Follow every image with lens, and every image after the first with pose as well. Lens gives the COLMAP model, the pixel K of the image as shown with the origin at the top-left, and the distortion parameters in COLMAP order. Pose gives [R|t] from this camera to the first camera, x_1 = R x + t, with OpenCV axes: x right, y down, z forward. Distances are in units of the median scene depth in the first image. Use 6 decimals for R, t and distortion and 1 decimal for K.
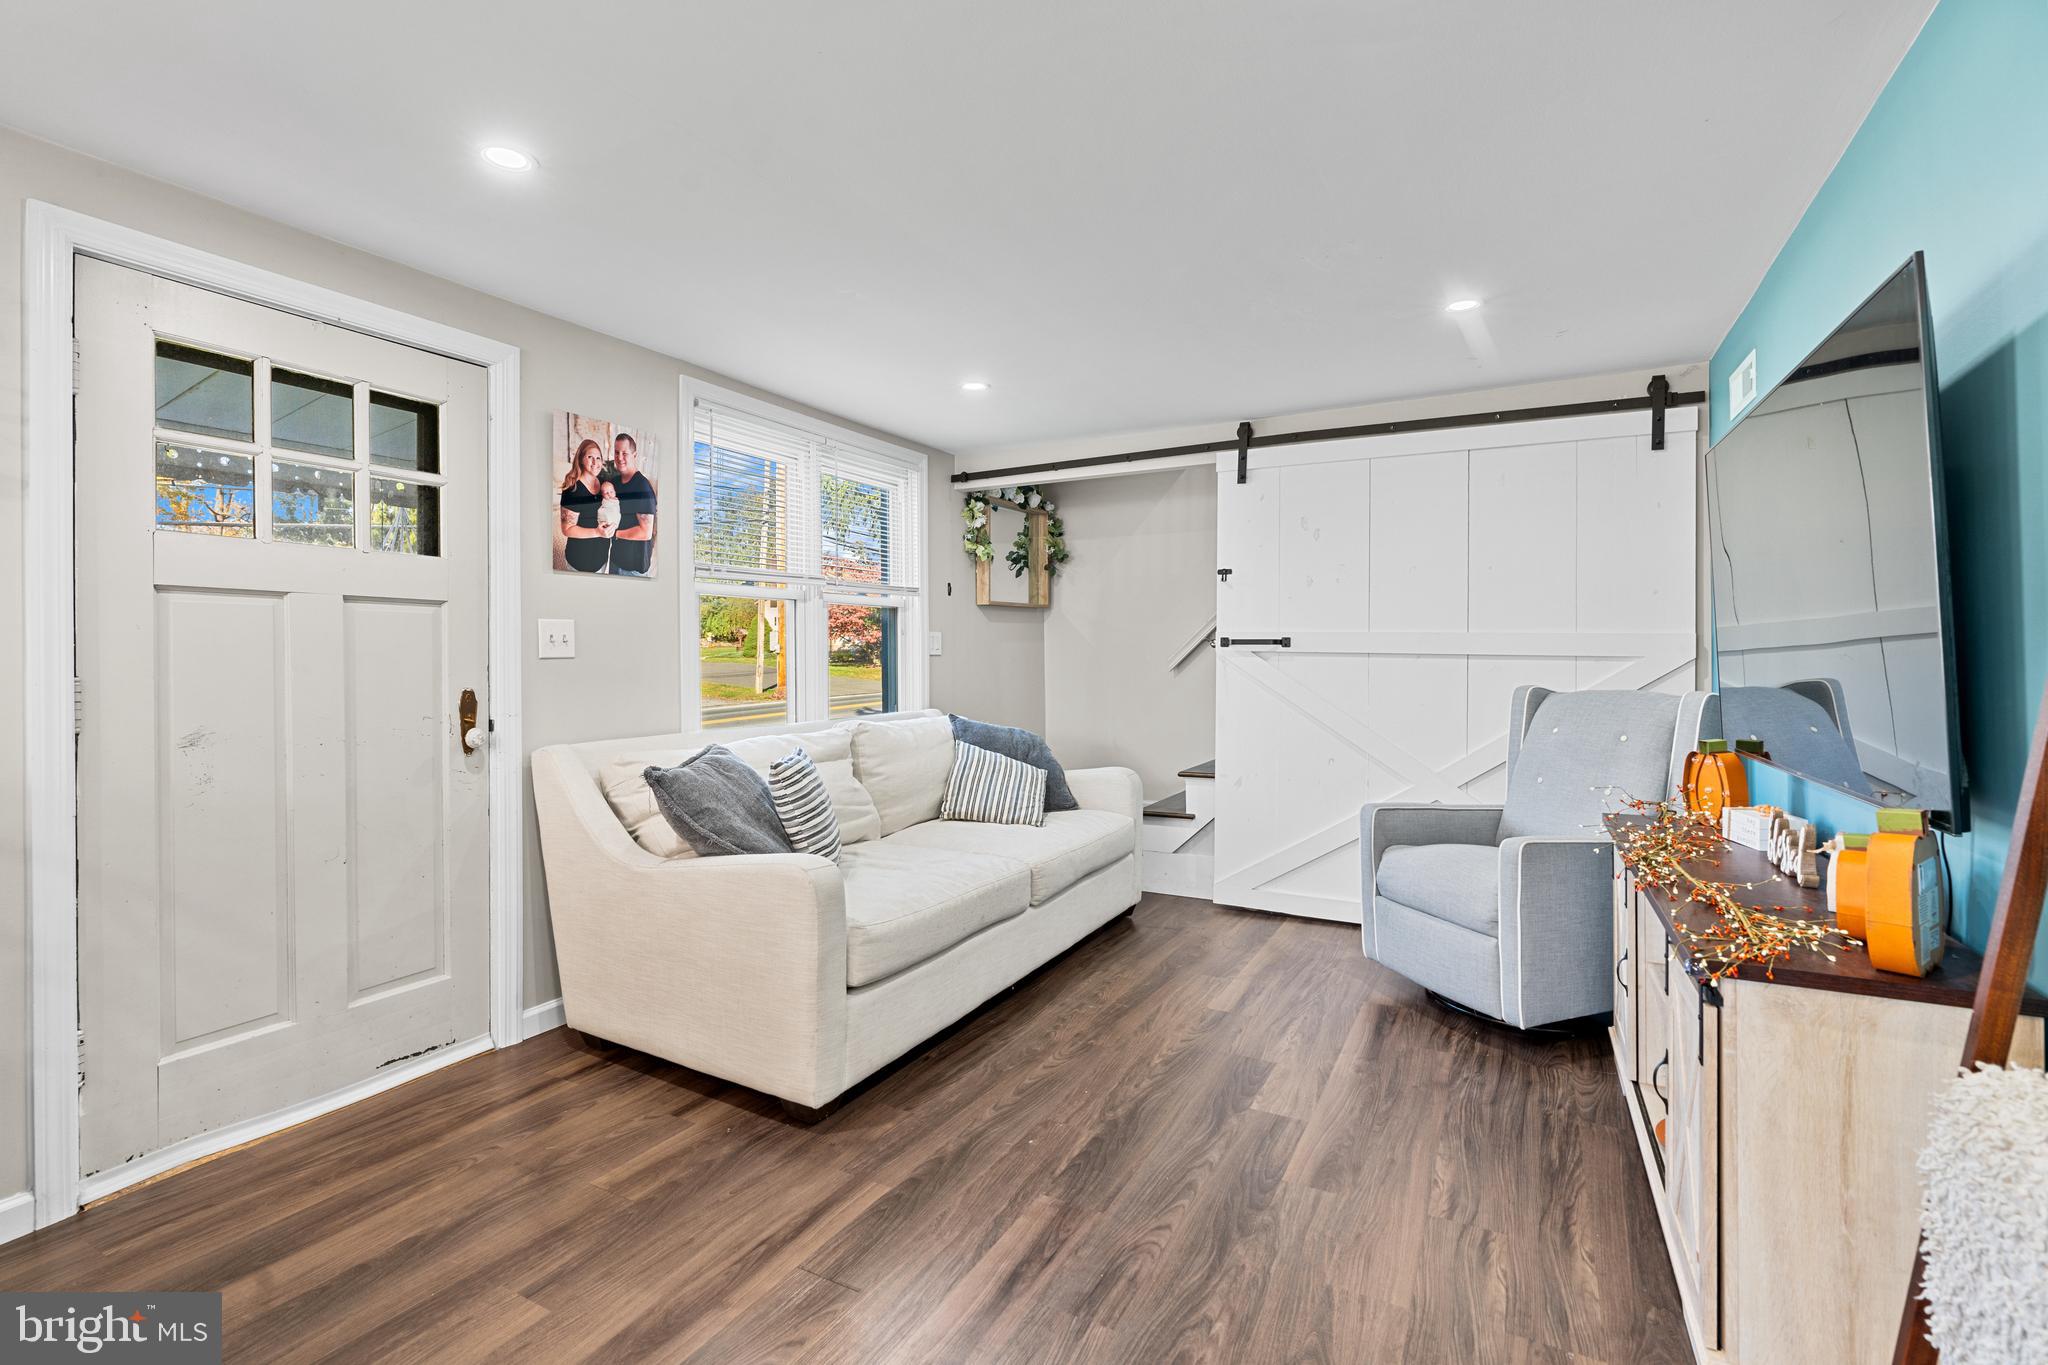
lens RADIAL K [[924.6, 0, 1029.9], [0, 924.6, 656.8], [0, 0, 1]] dist [-0.005149, 0.001017]
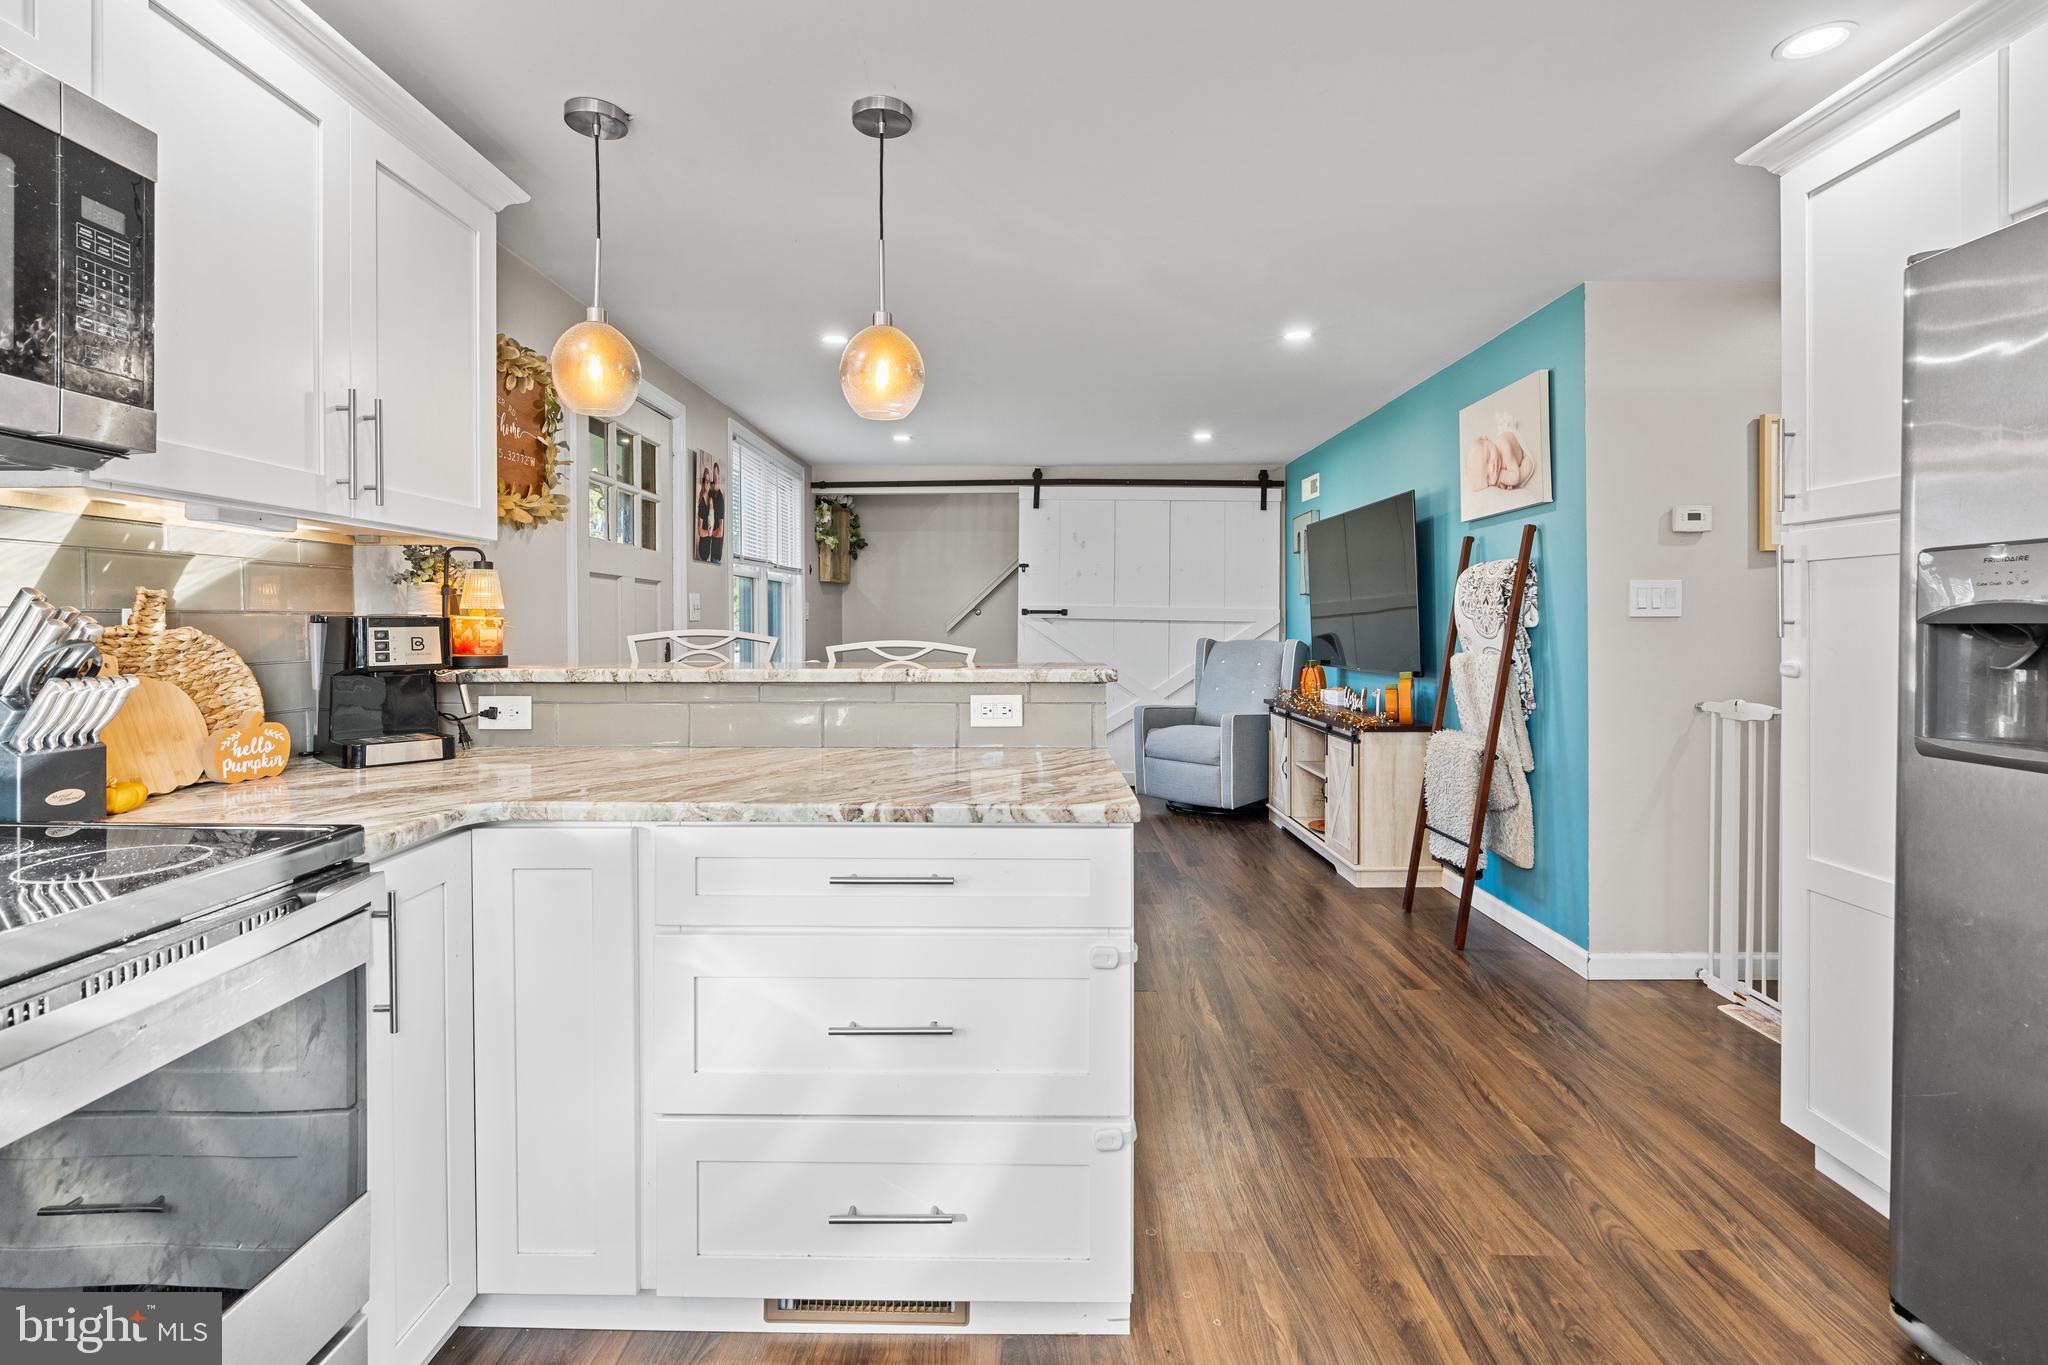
lens RADIAL K [[939.1, 0, 1013.7], [0, 939.1, 626.8], [0, 0, 1]] dist [-0.007034, 0.000578]
pose [[0.889550, 0.000478, 0.456837, -0.558549], [-0.001905, 0.999995, 0.002662, 0.004888], [-0.456833, -0.003238, 0.889547, -0.399354]]
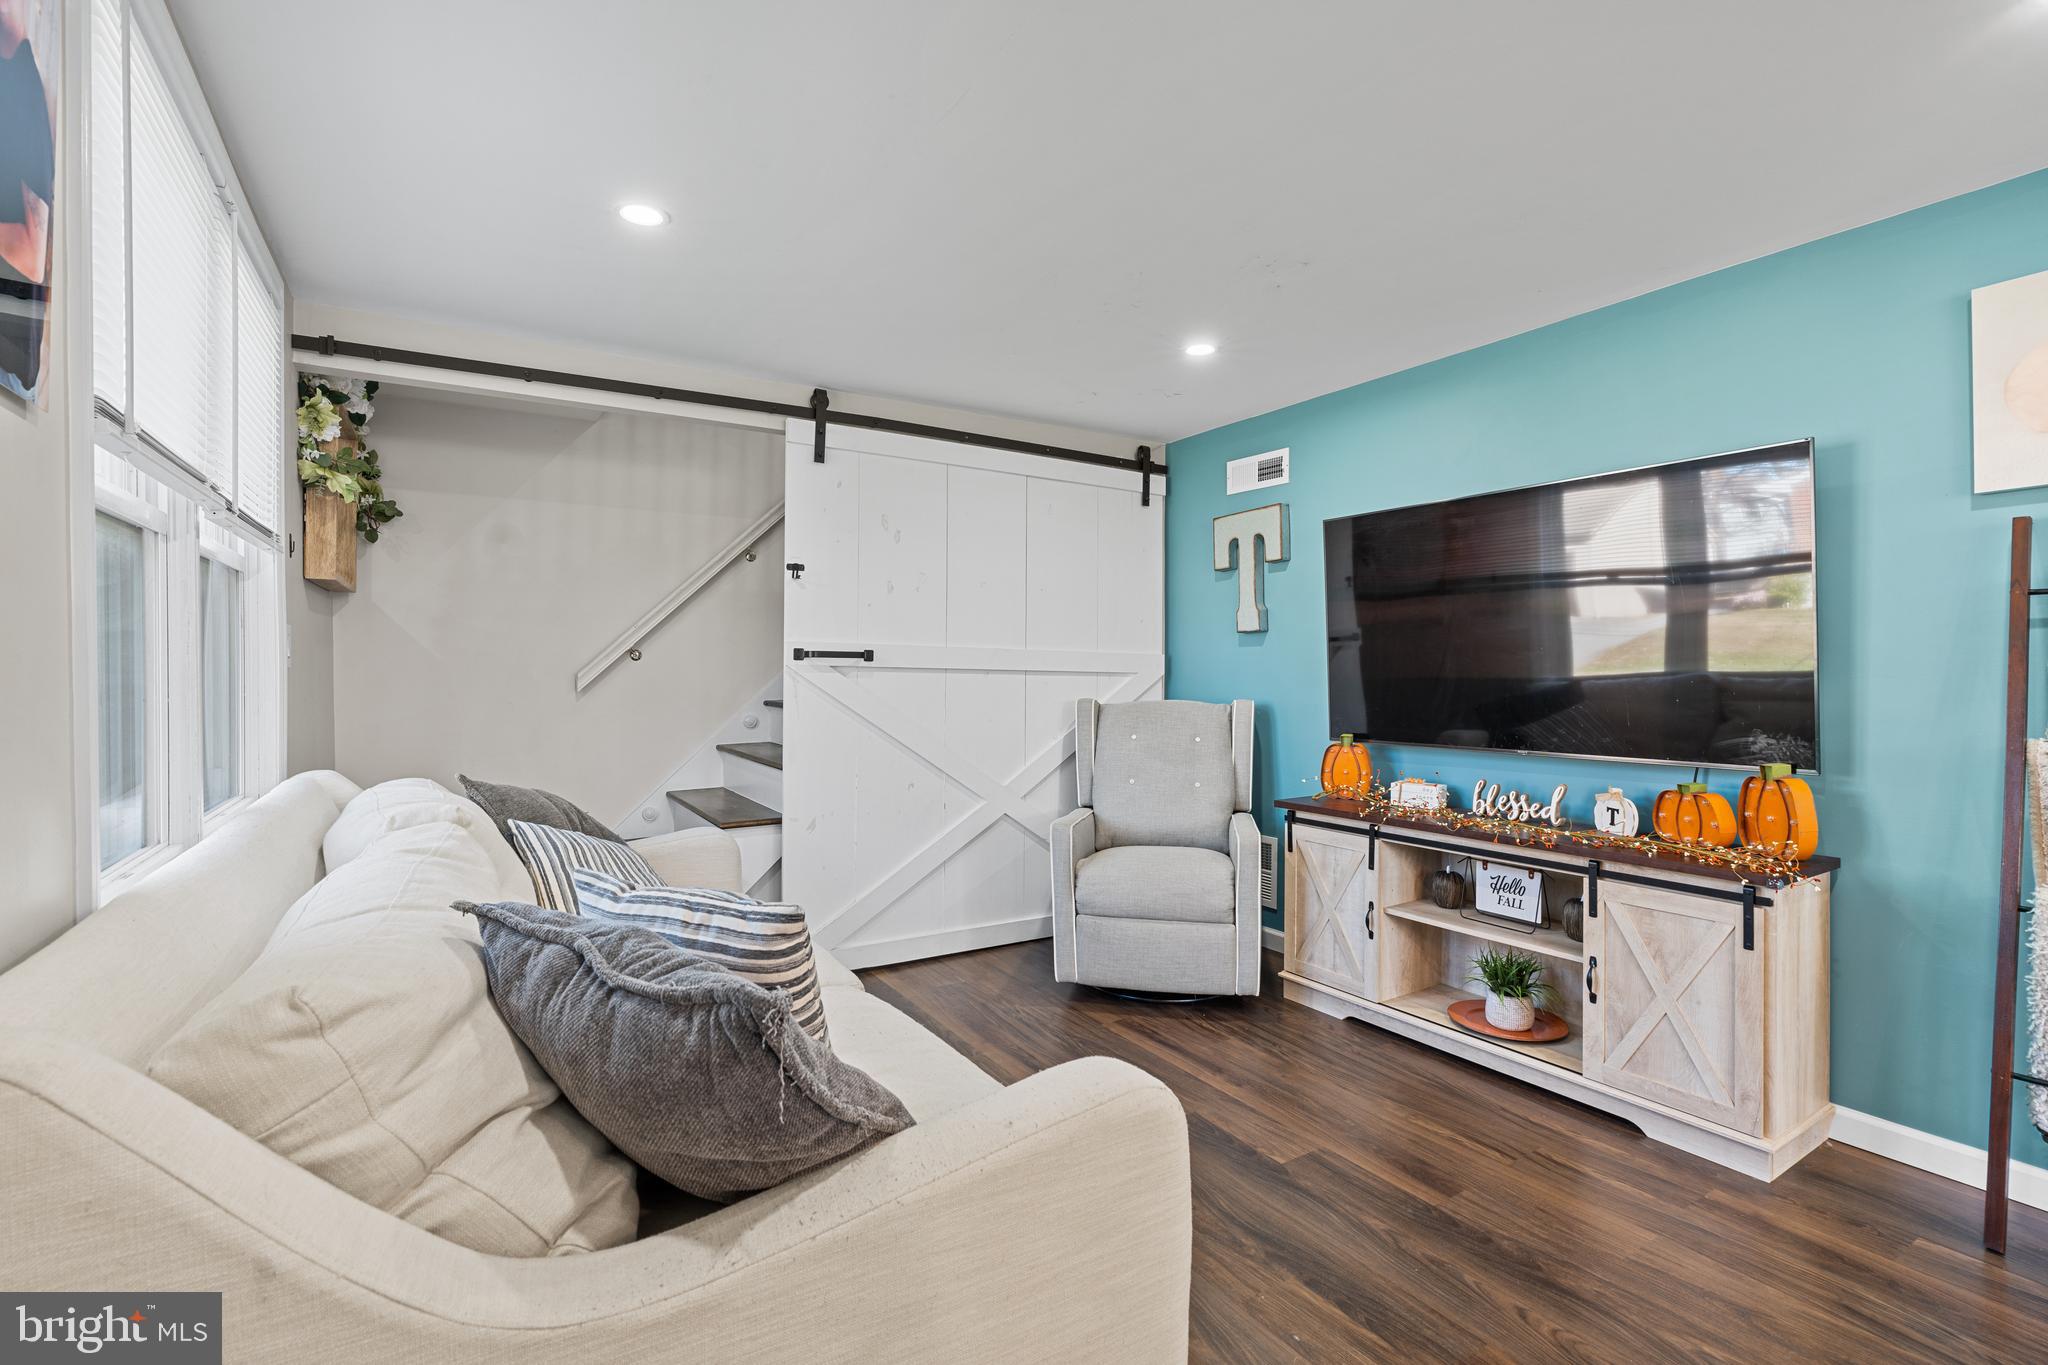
lens RADIAL K [[916.0, 0, 1003.9], [0, 916.0, 674.8], [0, 0, 1]] dist [-0.002121, 0.000245]
pose [[0.511681, -0.000883, 0.859175, -0.422376], [-0.000358, 0.999999, 0.001241, 0.001165], [-0.859176, -0.000943, 0.511680, 0.476885]]
